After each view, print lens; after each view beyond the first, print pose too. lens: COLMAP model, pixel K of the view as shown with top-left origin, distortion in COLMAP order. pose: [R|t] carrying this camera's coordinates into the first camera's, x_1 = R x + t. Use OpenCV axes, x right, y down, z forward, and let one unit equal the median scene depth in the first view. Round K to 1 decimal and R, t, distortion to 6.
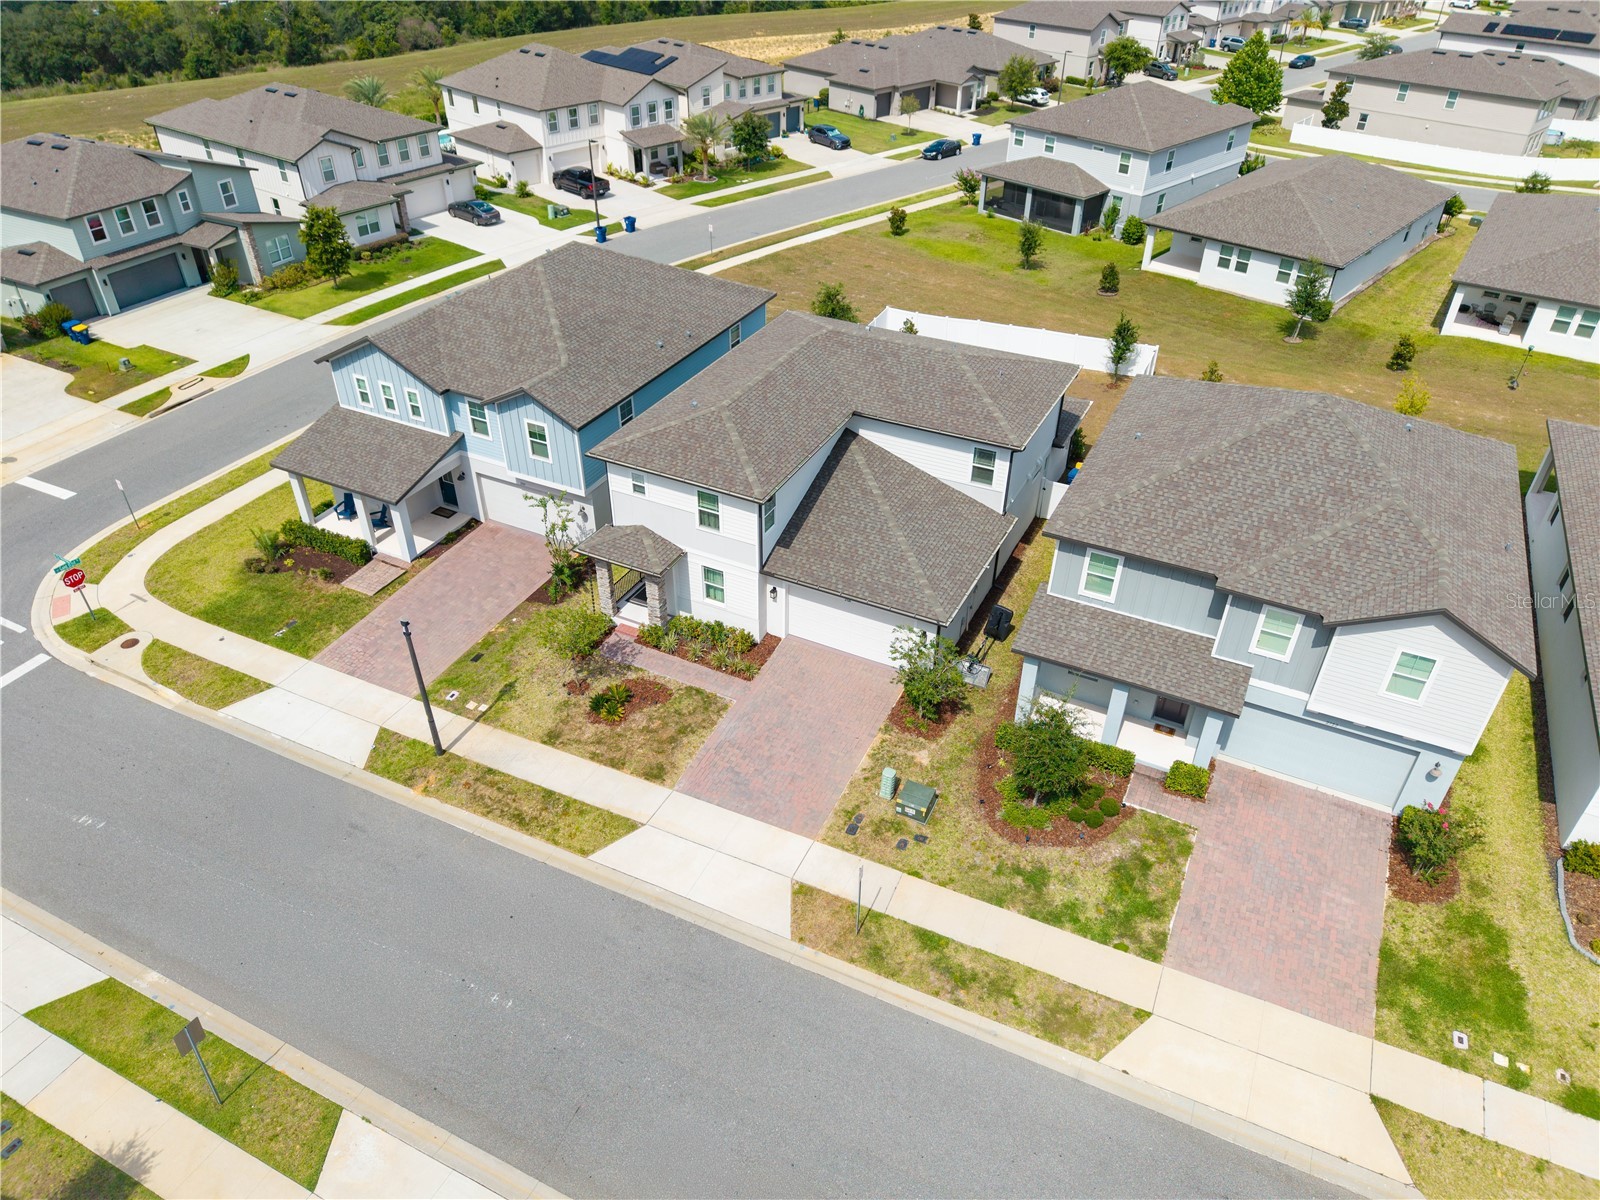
lens RADIAL K [[1079.6, 0, 800.0], [0, 1079.6, 600.0], [0, 0, 1]] dist [0.004101, -0.000536]
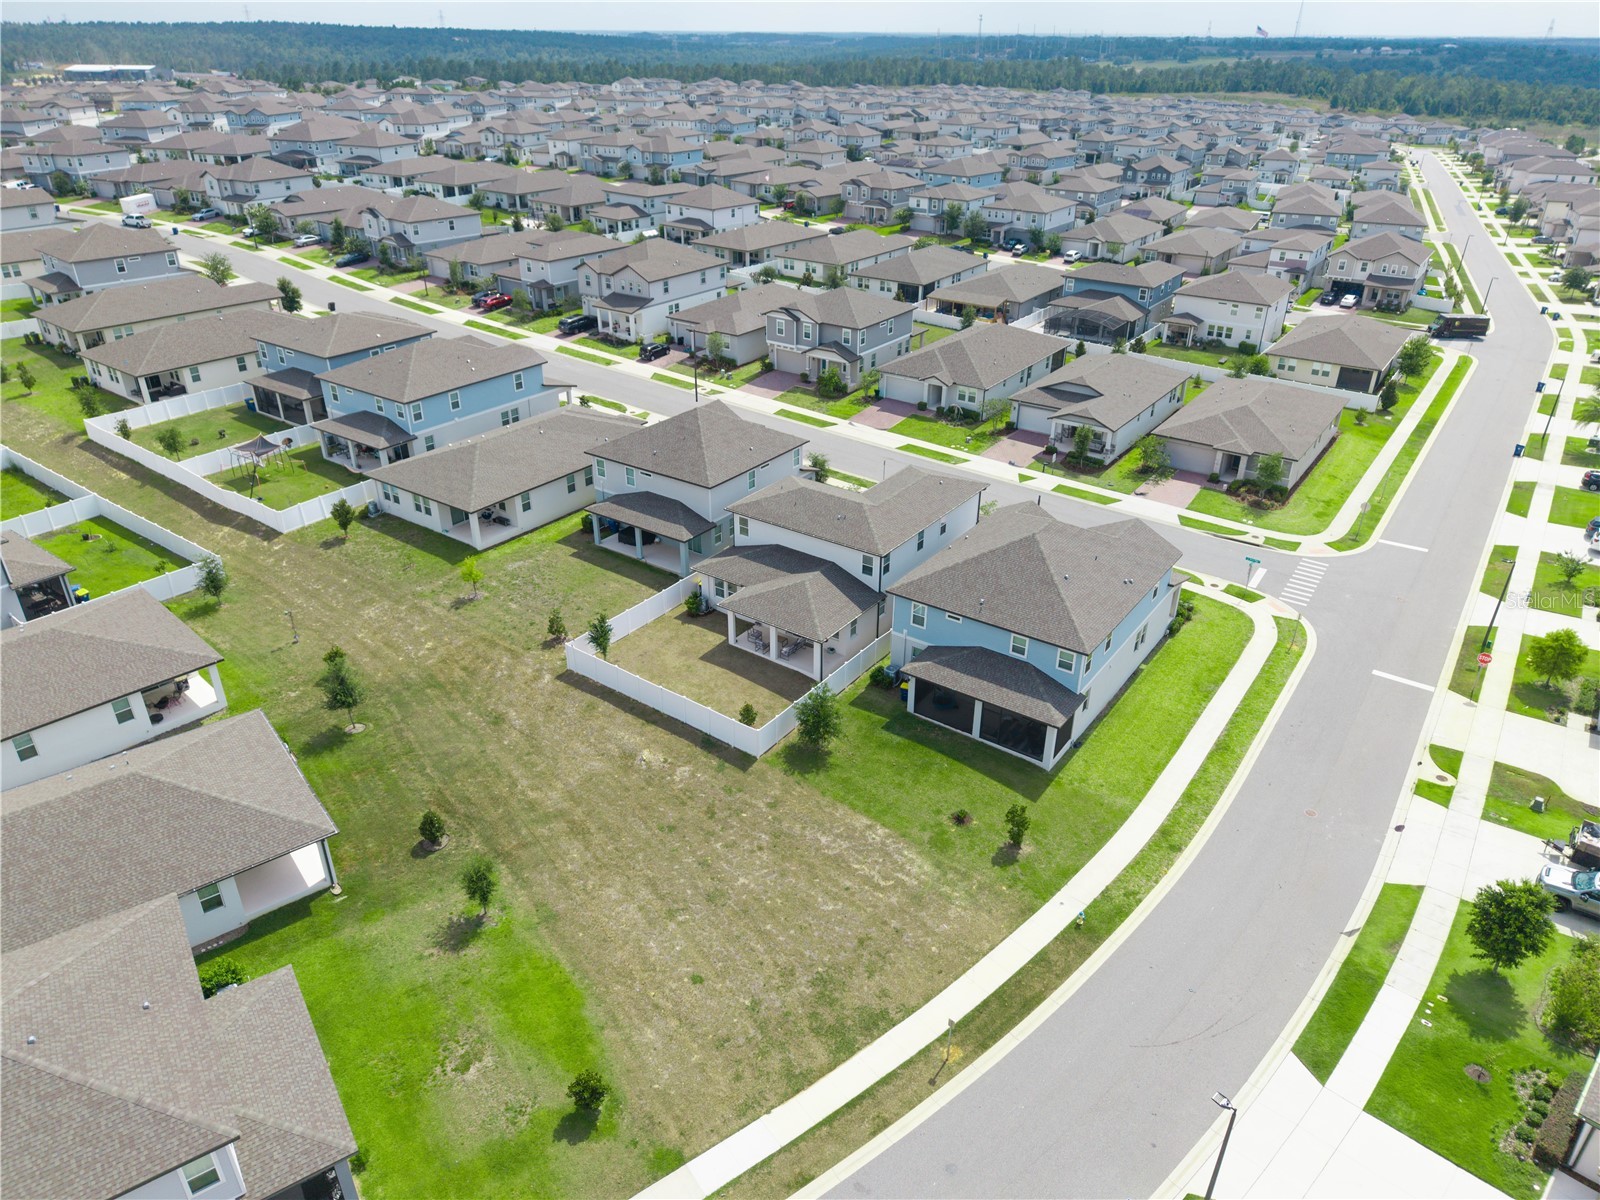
lens RADIAL K [[1067.3, 0, 802.8], [0, 1067.3, 595.8], [0, 0, 1]] dist [0.057722, -0.058161]
pose [[-0.988163, -0.085469, 0.127396, -0.121237], [0.076105, 0.447924, 0.890826, -2.025234], [-0.133202, 0.889977, -0.436118, 2.227204]]
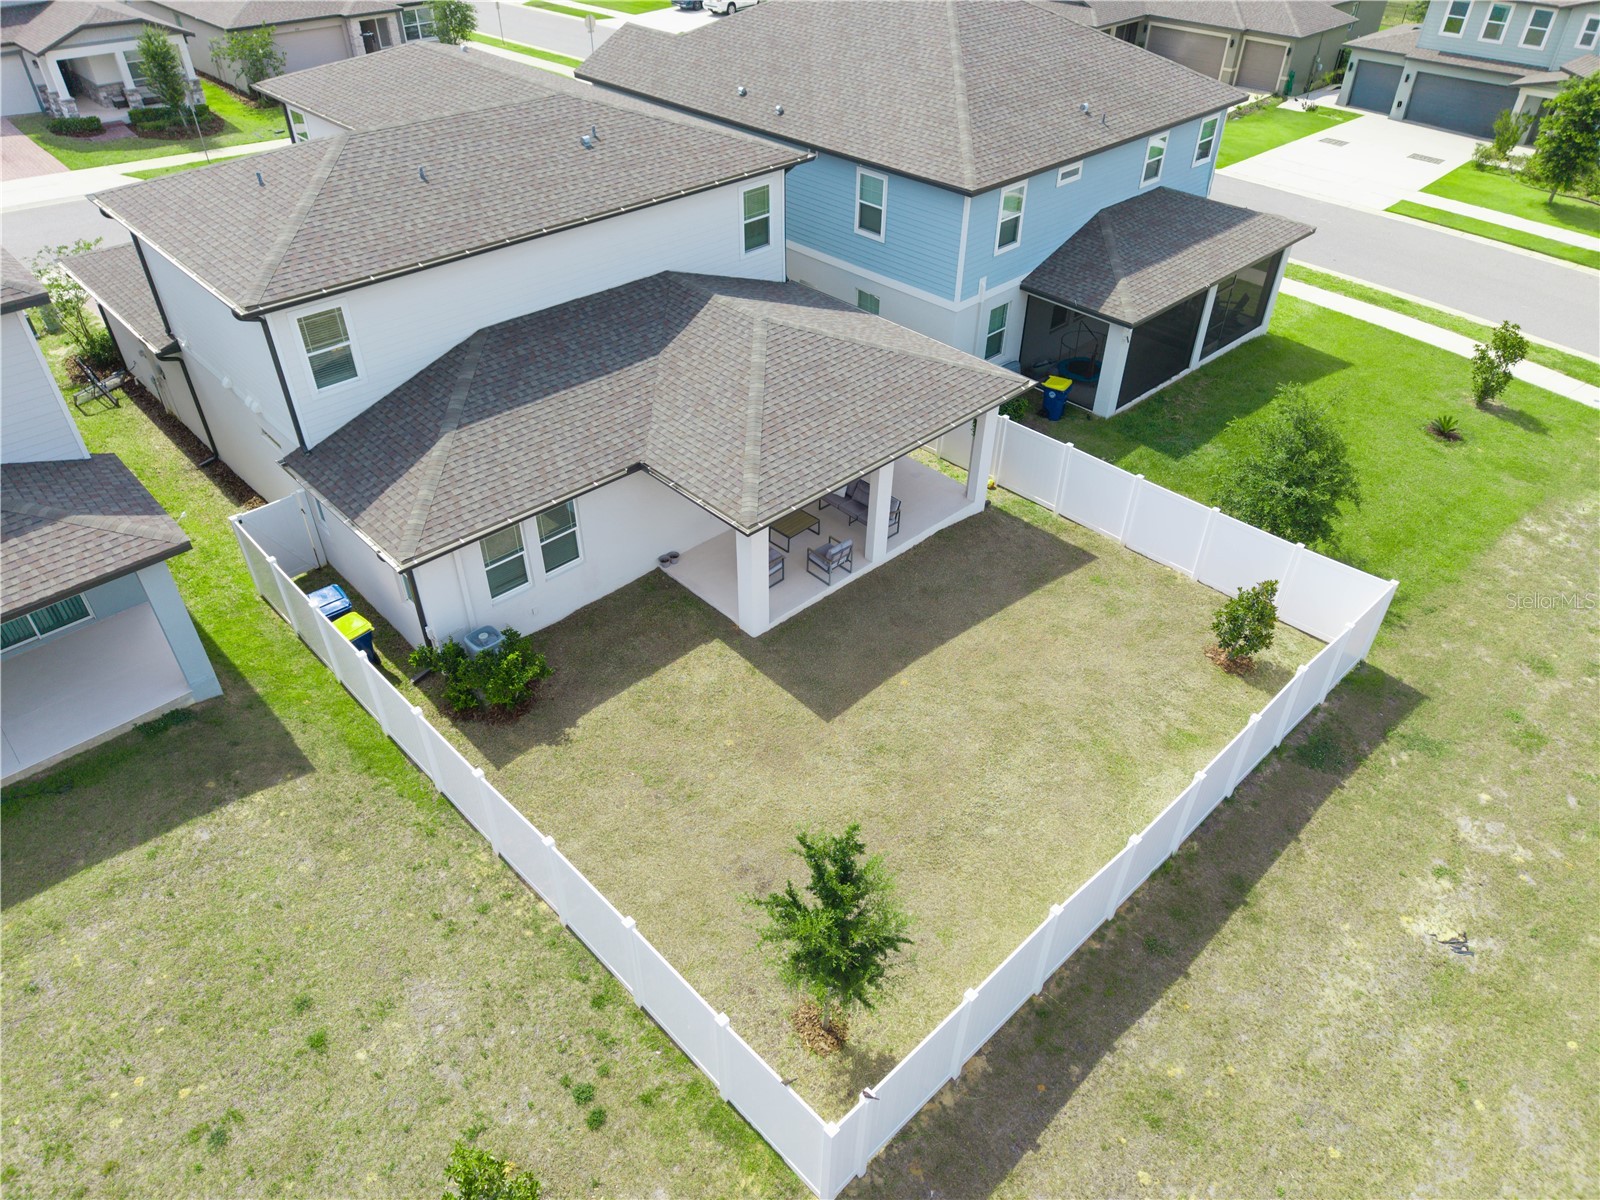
lens RADIAL K [[1069.6, 0, 798.2], [0, 1069.6, 602.0], [0, 0, 1]] dist [0.009416, -0.004721]
pose [[-0.337107, 0.575807, -0.744853, 0.665511], [-0.557848, 0.515153, 0.650710, -0.649346], [0.758396, 0.634873, 0.147551, 1.390153]]
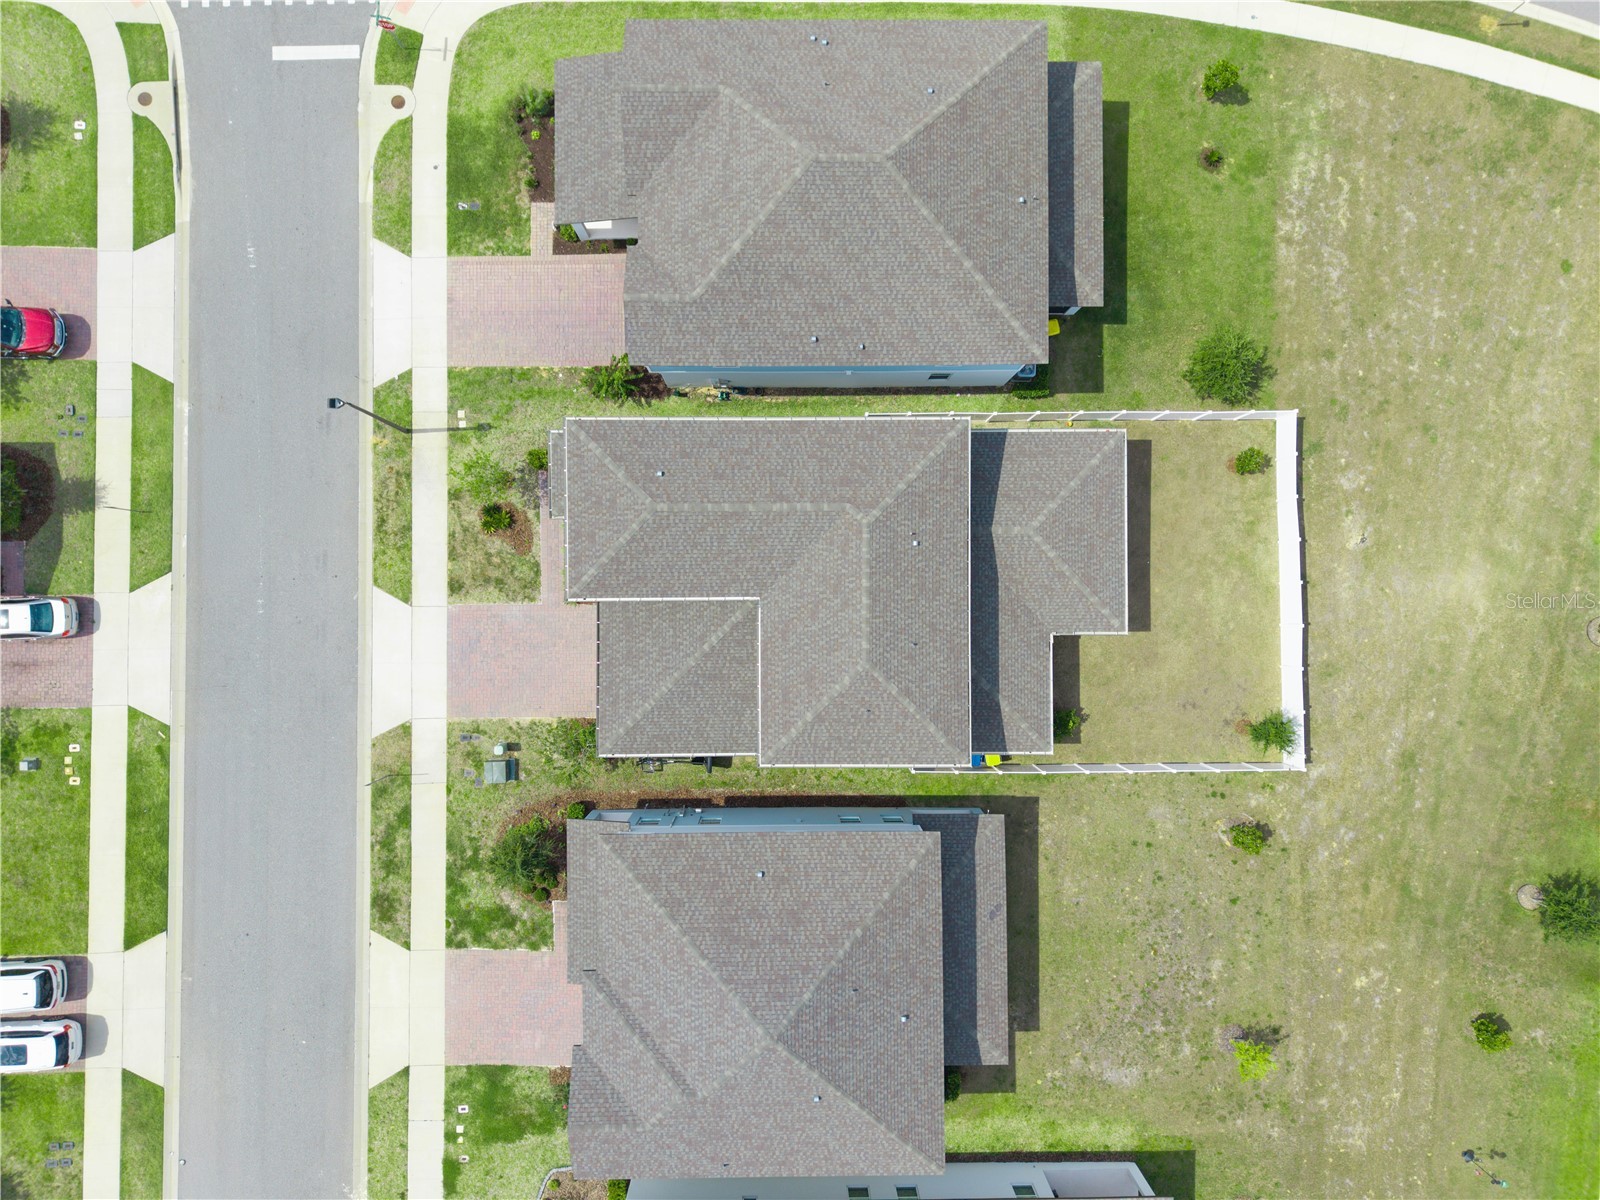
lens RADIAL K [[1079.6, 0, 800.0], [0, 1079.6, 600.0], [0, 0, 1]] dist [0.004101, -0.000536]
pose [[0.450368, 0.892843, 0.000063, 0.076048], [-0.531531, 0.268058, 0.803504, -1.110978], [0.717386, -0.361907, 0.595299, 0.454151]]
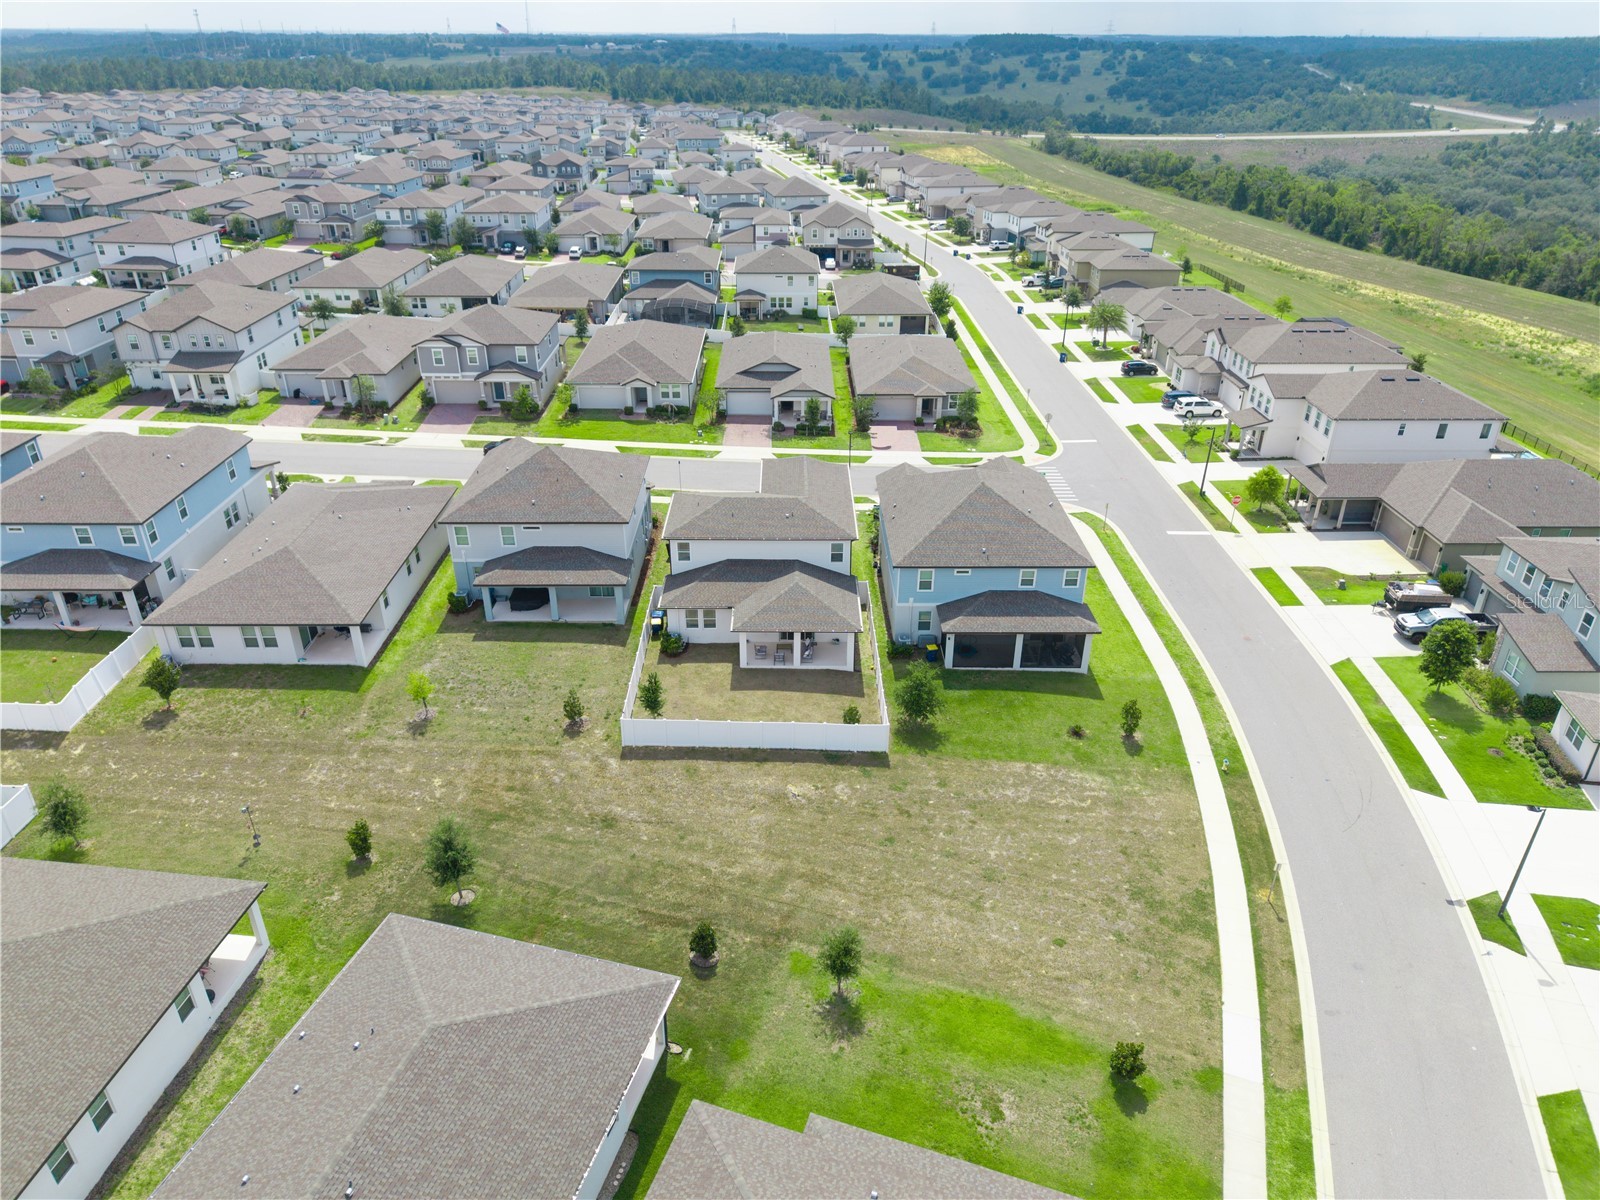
lens RADIAL K [[1063.9, 0, 800.0], [0, 1063.9, 600.0], [0, 0, 1]] dist [0.070921, -0.110413]
pose [[-0.891383, 0.201676, -0.405910, 0.902916], [-0.274725, 0.471896, 0.837759, -1.918405], [0.360503, 0.858278, -0.365235, 2.093741]]
